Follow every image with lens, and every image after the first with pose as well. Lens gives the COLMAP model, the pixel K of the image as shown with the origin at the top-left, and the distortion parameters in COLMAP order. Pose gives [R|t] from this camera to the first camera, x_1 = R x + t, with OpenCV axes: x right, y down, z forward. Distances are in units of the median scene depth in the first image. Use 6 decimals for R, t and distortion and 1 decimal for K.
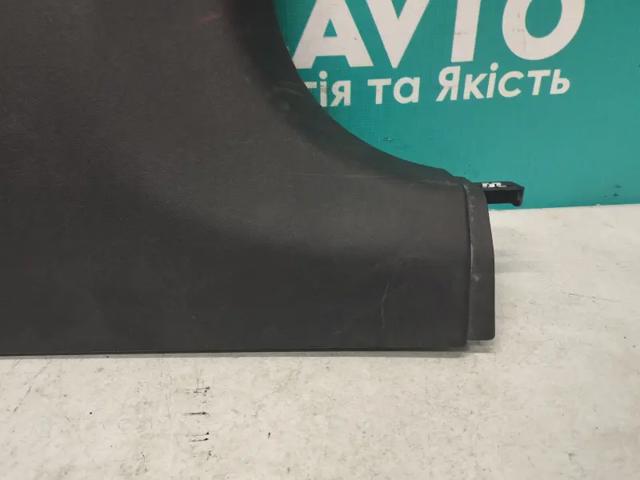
lens RADIAL K [[540.2, 0, 320.0], [0, 540.2, 240.0], [0, 0, 1]] dist [0.085897, -0.126590]
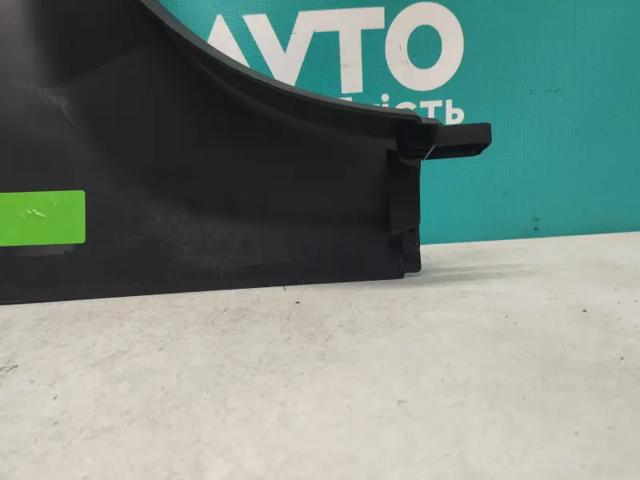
lens RADIAL K [[540.2, 0, 320.0], [0, 540.2, 240.0], [0, 0, 1]] dist [0.085897, -0.126590]
pose [[0.998676, -0.024479, -0.045253, 0.238201], [0.009800, 0.953968, -0.299749, 0.252954], [0.050507, 0.298908, 0.952944, 0.091674]]
